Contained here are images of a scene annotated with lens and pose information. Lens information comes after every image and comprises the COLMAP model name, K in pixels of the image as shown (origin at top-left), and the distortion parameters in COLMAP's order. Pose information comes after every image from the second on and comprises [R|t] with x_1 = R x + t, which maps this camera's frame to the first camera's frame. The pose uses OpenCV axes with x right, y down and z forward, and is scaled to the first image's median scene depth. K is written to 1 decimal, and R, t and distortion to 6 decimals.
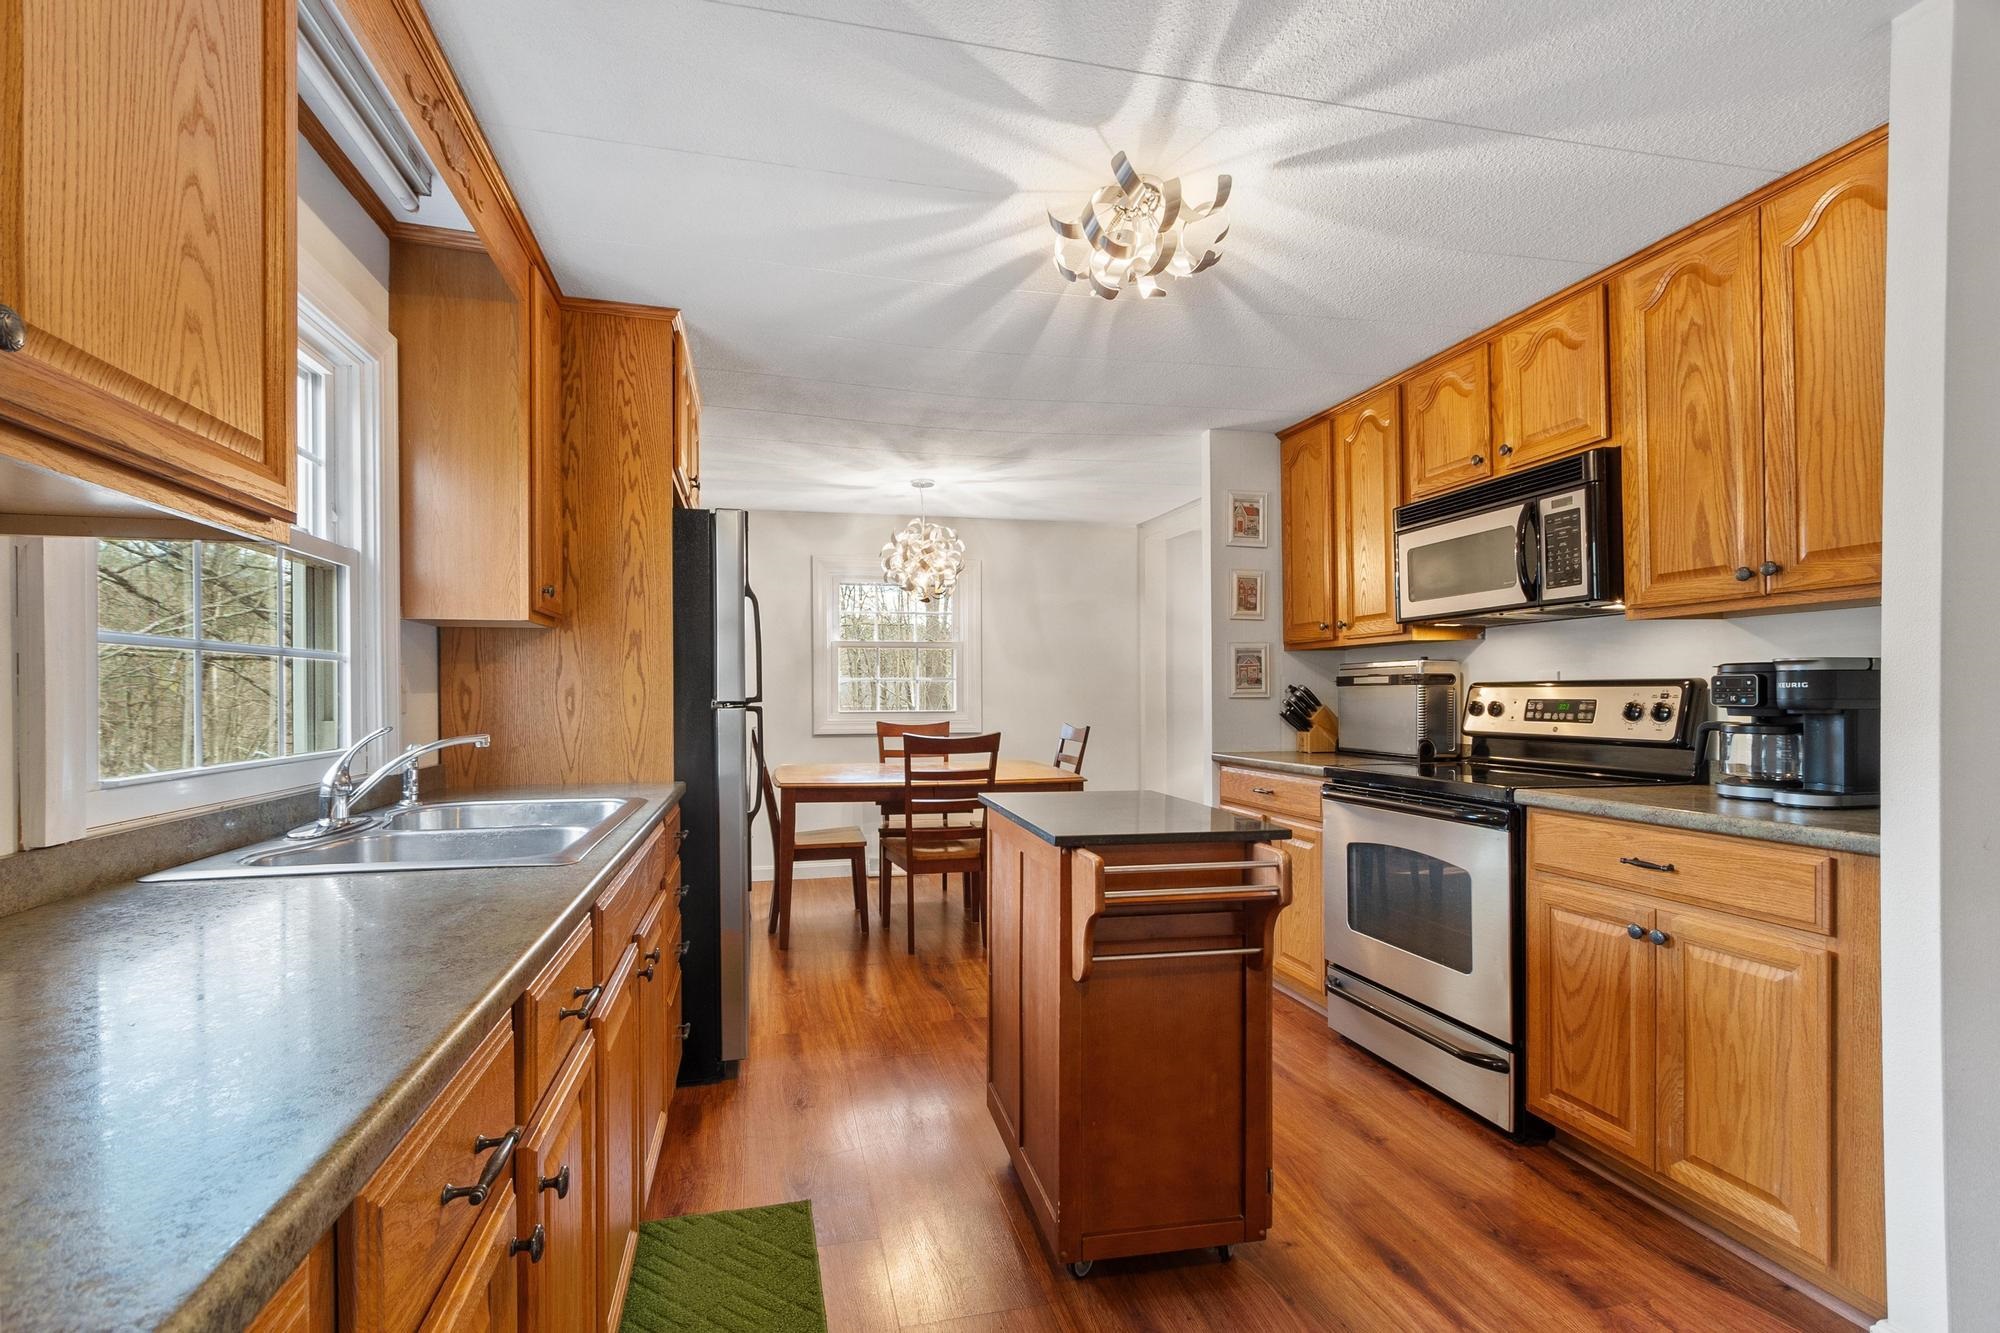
lens RADIAL K [[871.9, 0, 955.0], [0, 871.9, 697.0], [0, 0, 1]] dist [0.002862, 0.000386]
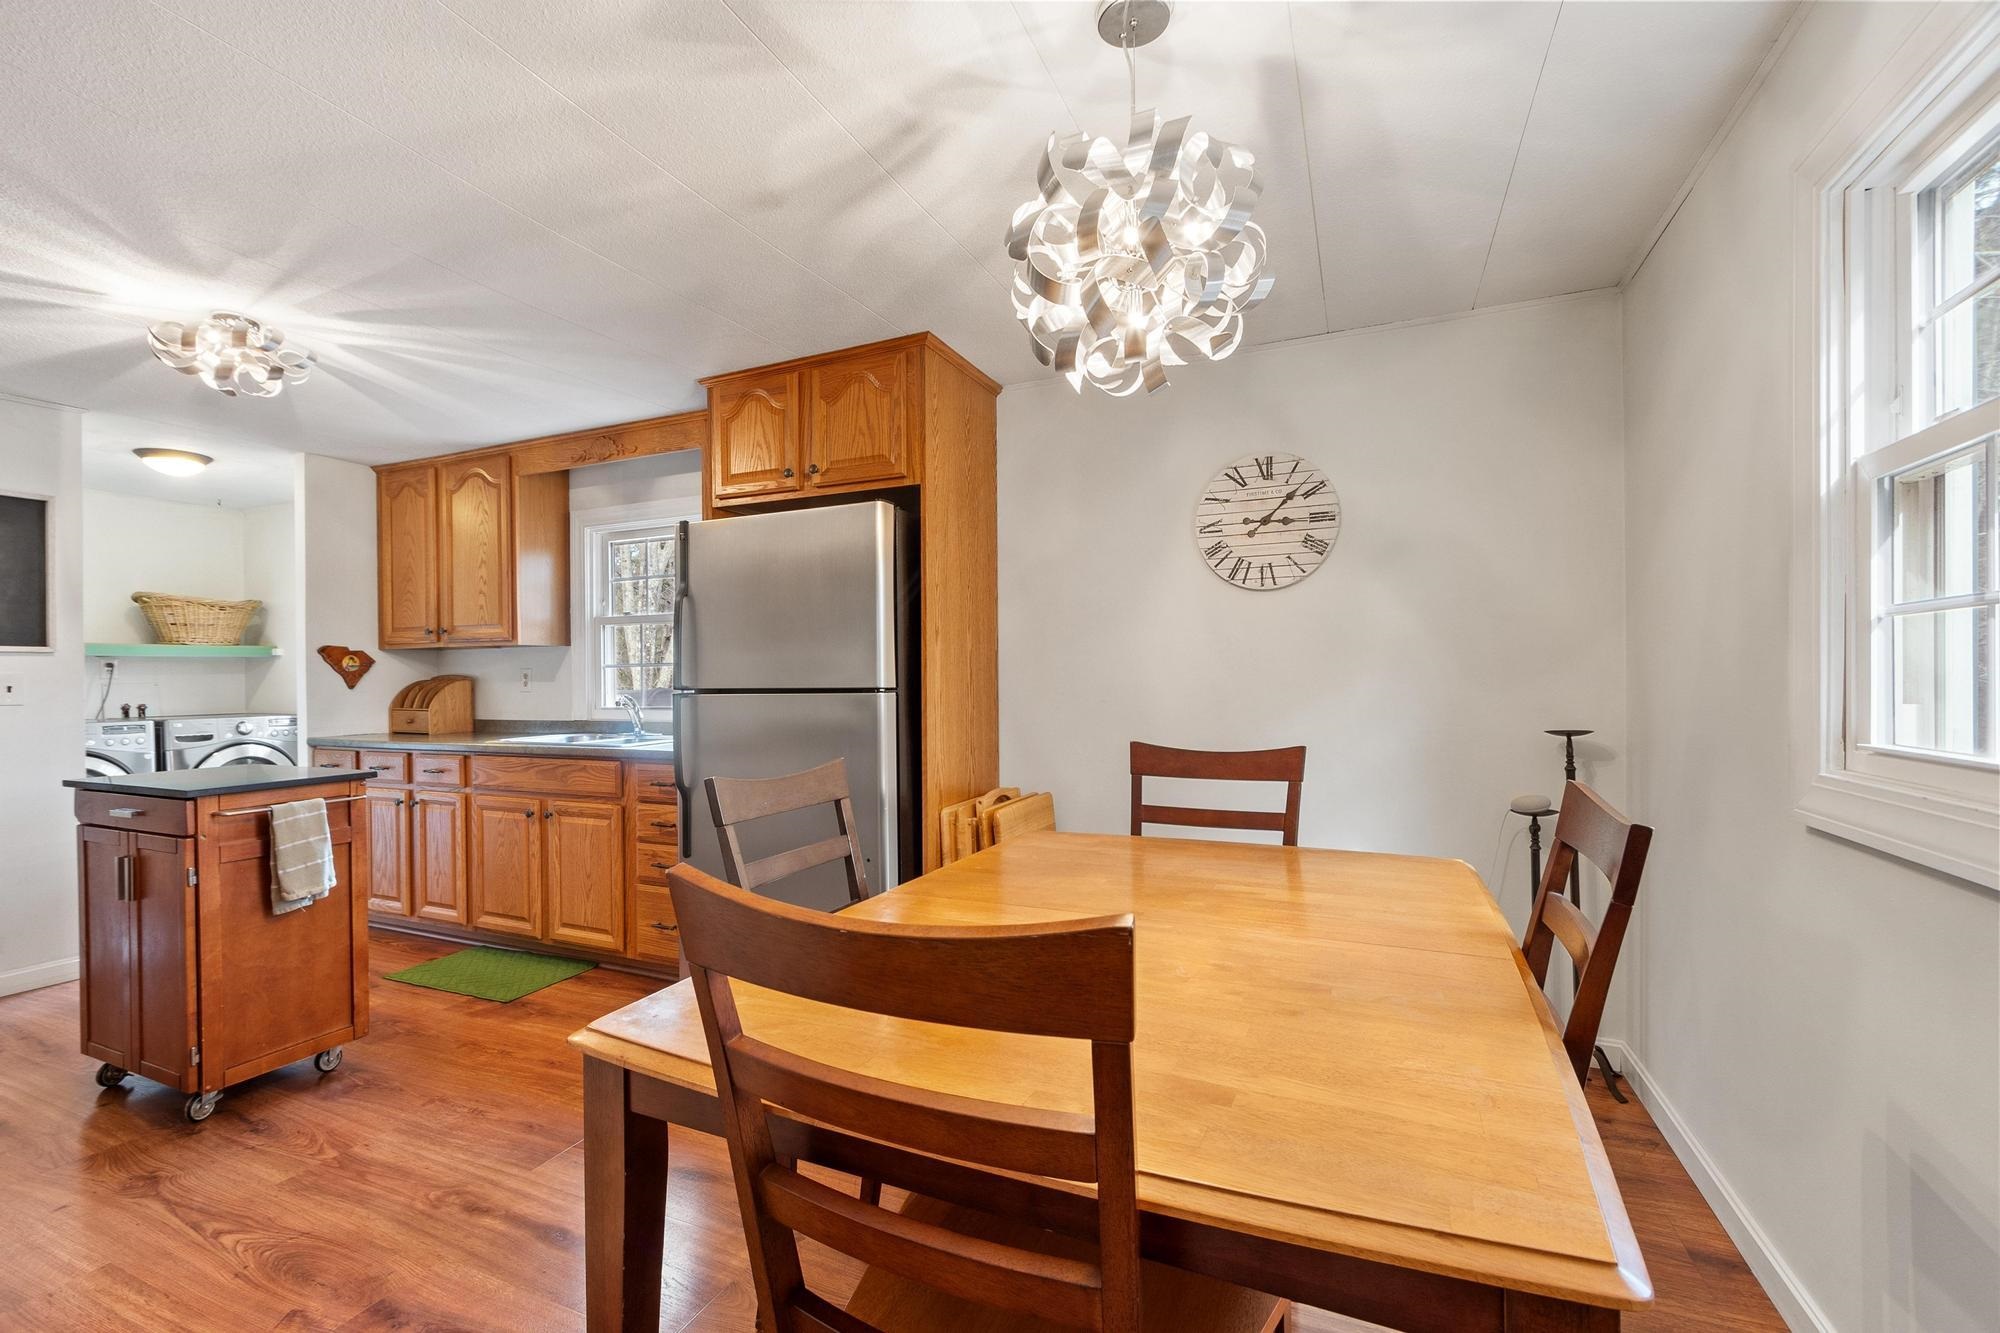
lens RADIAL K [[871.9, 0, 961.6], [0, 871.9, 682.2], [0, 0, 1]] dist [0.002862, 0.000386]
pose [[-0.605745, 0.012375, -0.795563, 0.450988], [0.009072, 0.999921, 0.008646, -0.010583], [0.795607, -0.001980, -0.605810, 2.001792]]
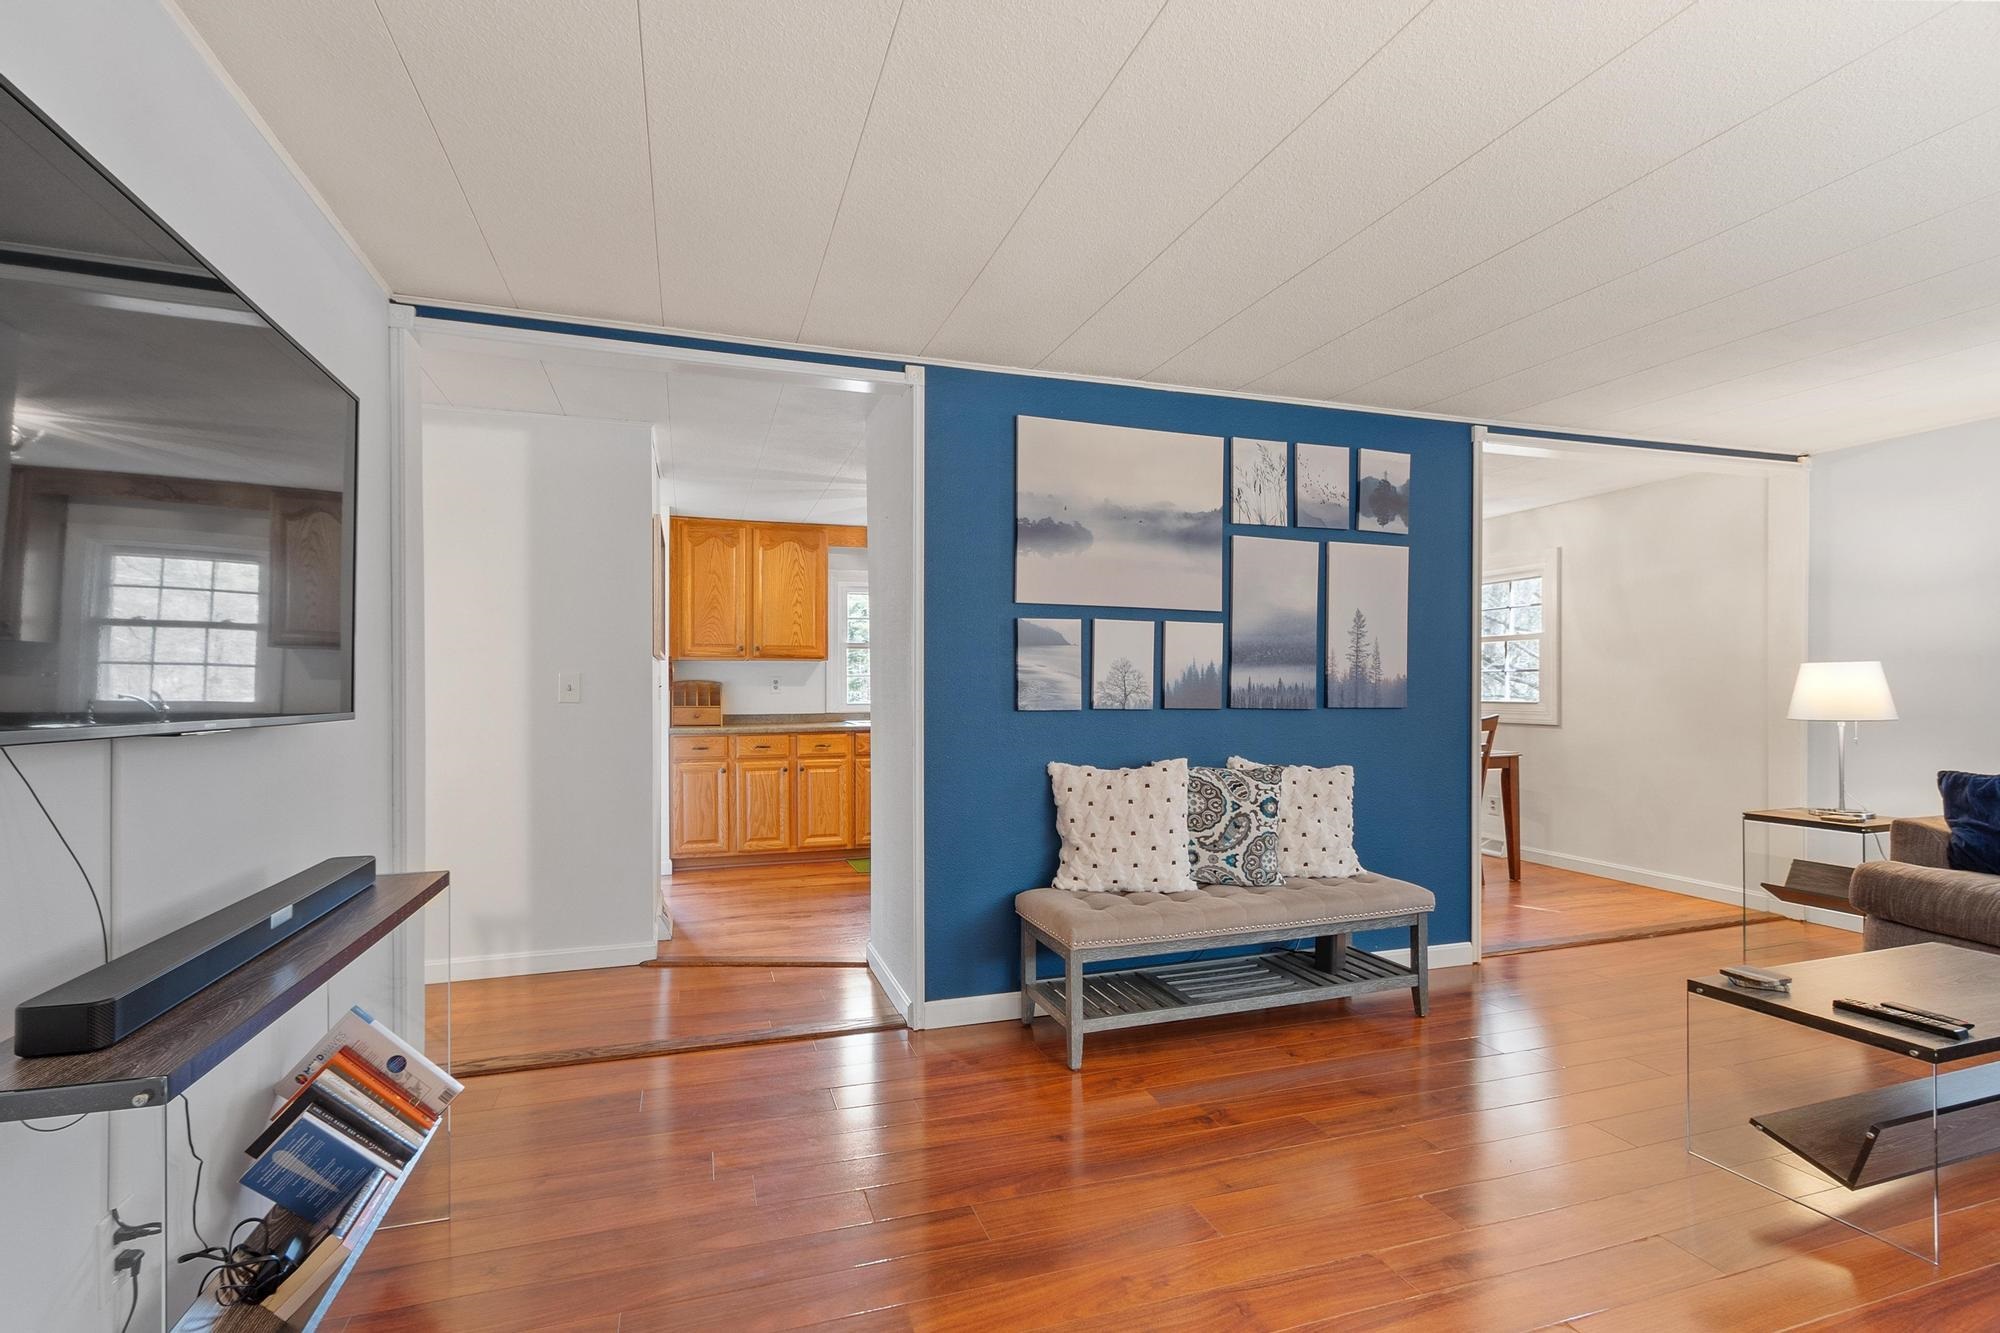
lens RADIAL K [[871.9, 0, 966.3], [0, 871.9, 696.4], [0, 0, 1]] dist [0.002862, 0.000386]
pose [[0.095909, 0.008297, -0.995355, 2.020921], [-0.001189, 0.999965, 0.008221, 0.003653], [0.995389, 0.000395, 0.095916, 0.558179]]
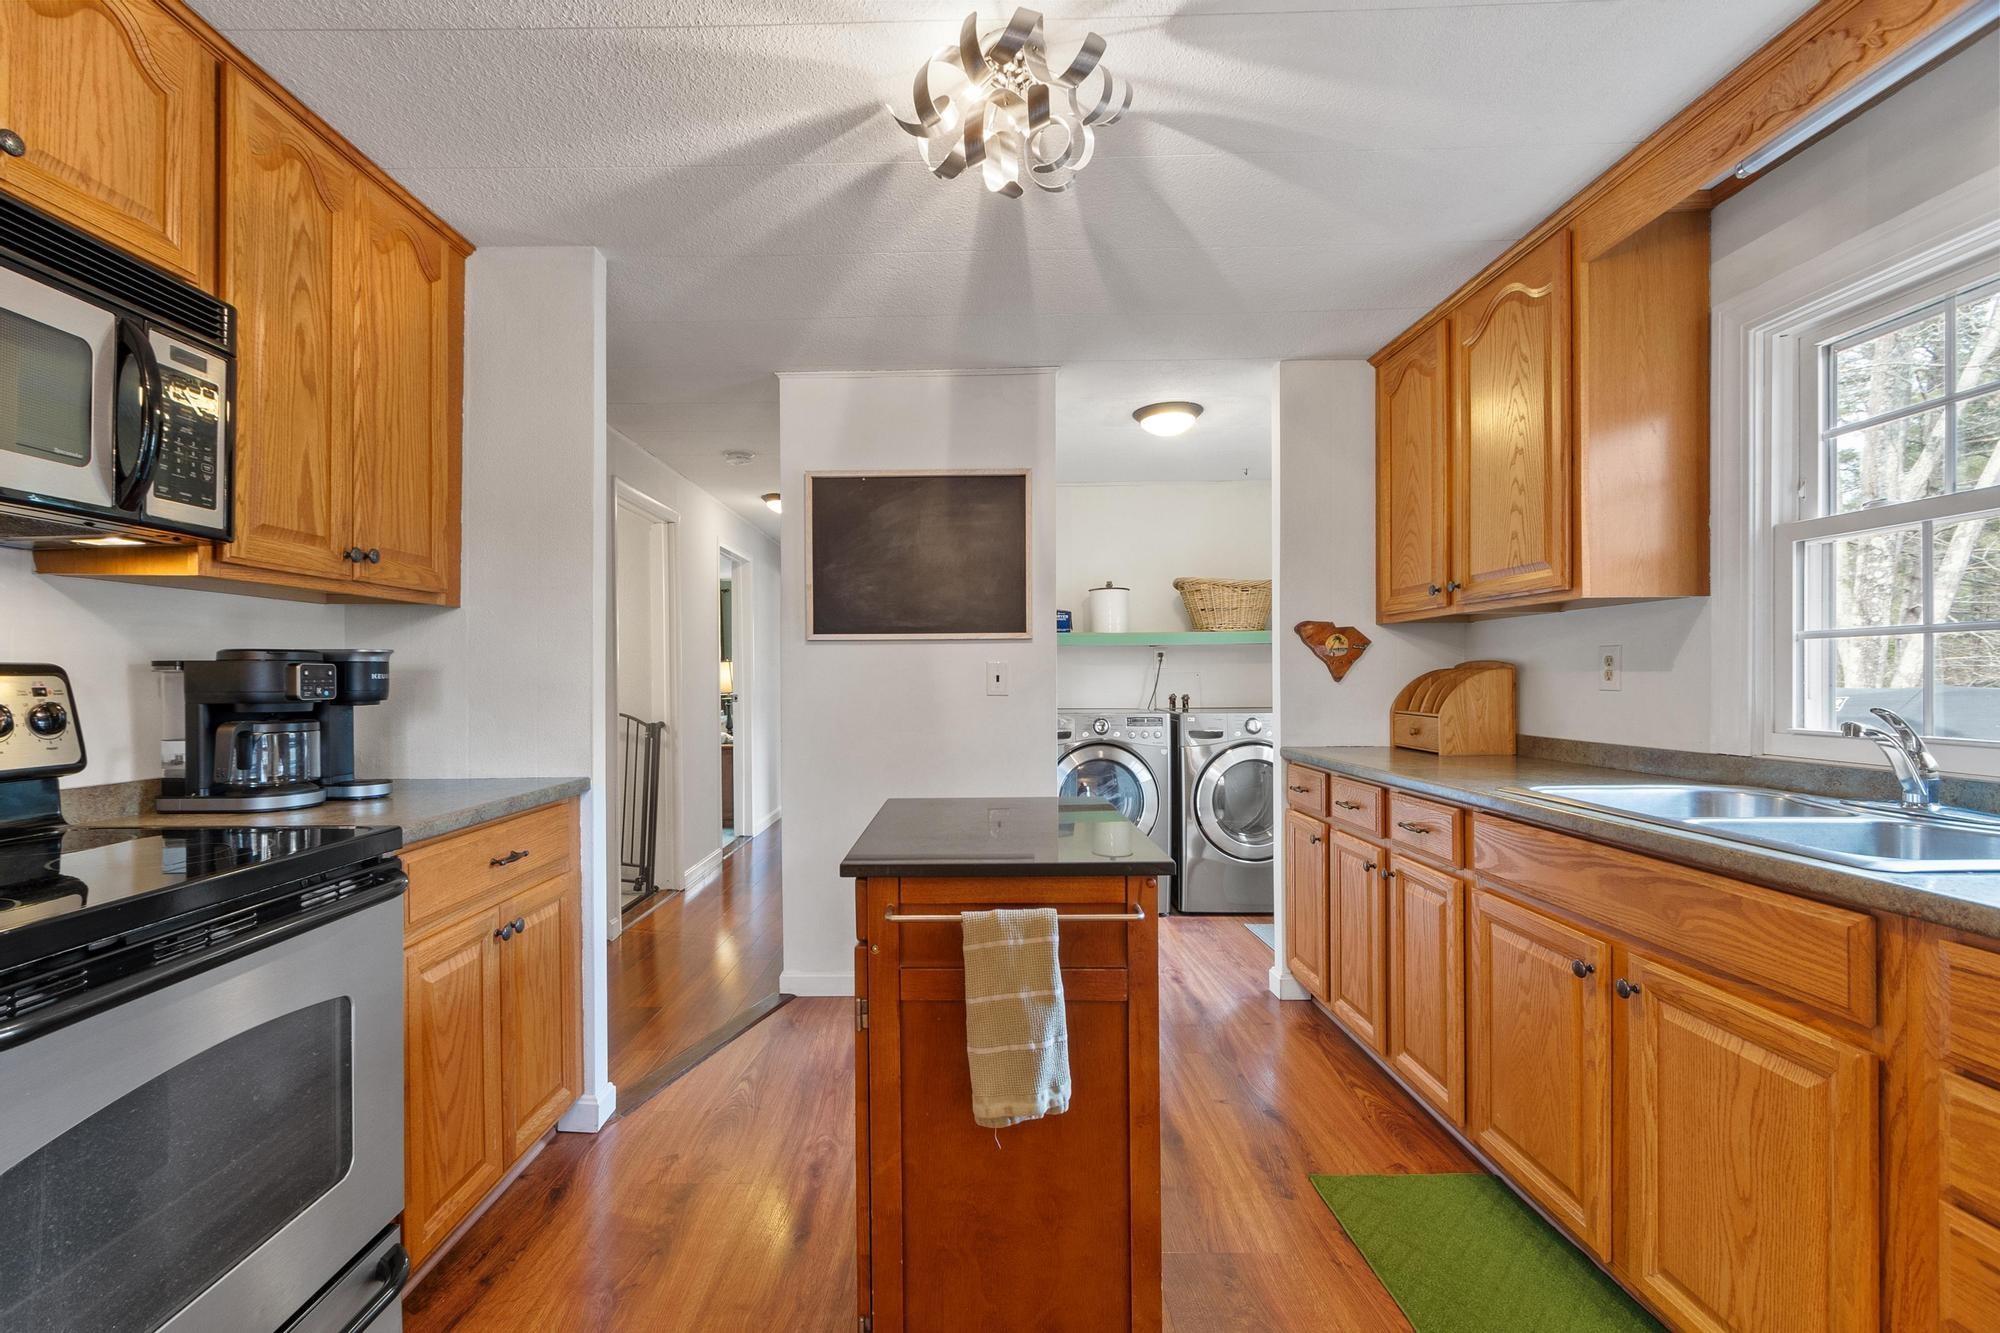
lens RADIAL K [[871.9, 0, 955.6], [0, 871.9, 682.3], [0, 0, 1]] dist [0.002862, 0.000386]
pose [[-0.973353, 0.007742, 0.229180, 0.058182], [0.009558, 0.999931, 0.006816, -0.005385], [-0.229112, 0.008825, -0.973360, 1.320625]]
